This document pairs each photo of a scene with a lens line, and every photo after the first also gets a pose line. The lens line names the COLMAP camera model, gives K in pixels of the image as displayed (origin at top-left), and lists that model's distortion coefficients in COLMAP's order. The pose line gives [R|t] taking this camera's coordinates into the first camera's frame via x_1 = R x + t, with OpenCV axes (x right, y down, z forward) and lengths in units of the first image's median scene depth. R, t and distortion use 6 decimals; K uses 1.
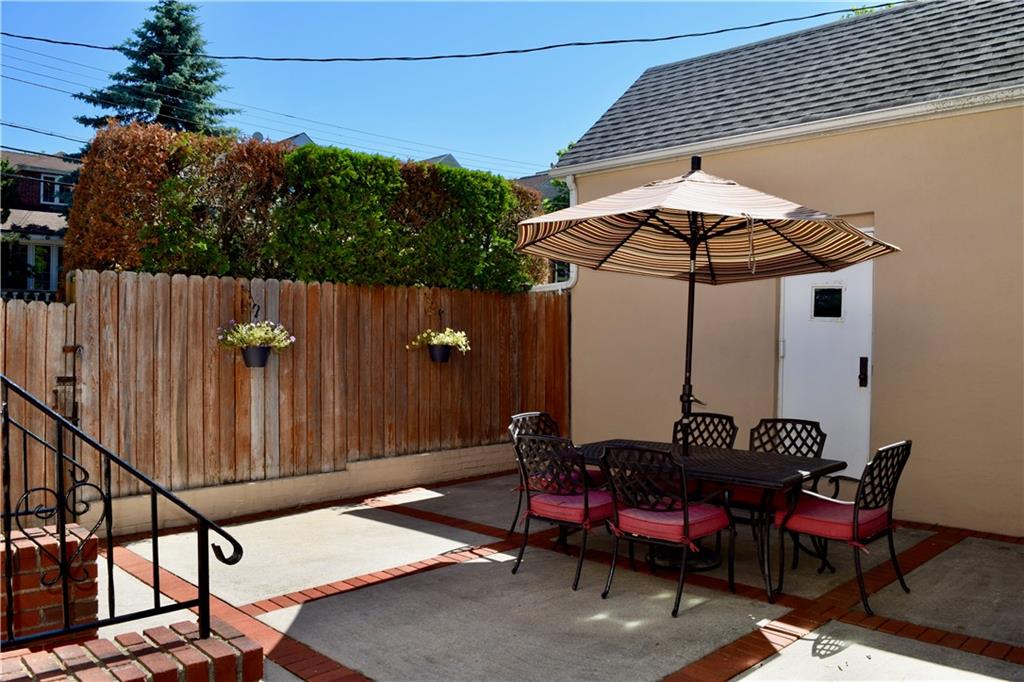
lens RADIAL K [[799.3, 0, 512.0], [0, 799.3, 341.0], [0, 0, 1]] dist [-0.086966, 0.002681]
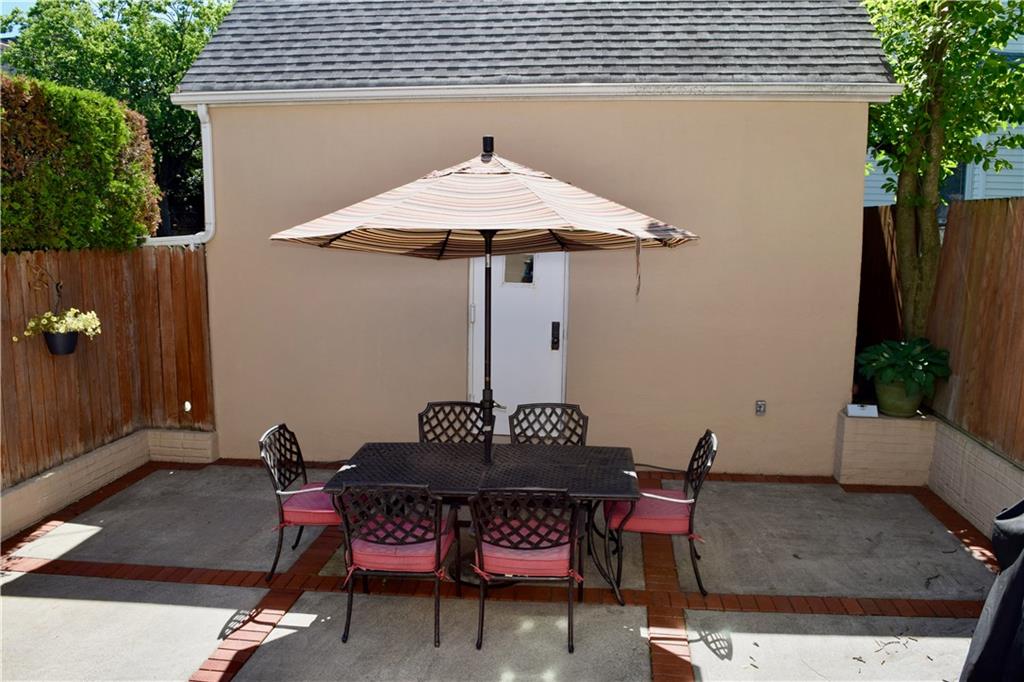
lens RADIAL K [[799.3, 0, 512.0], [0, 799.3, 341.0], [0, 0, 1]] dist [-0.086966, 0.002681]
pose [[0.777041, -0.092842, 0.622565, -0.217360], [0.005591, 0.990042, 0.140664, -0.086385], [-0.629425, -0.105821, 0.769822, 0.175969]]
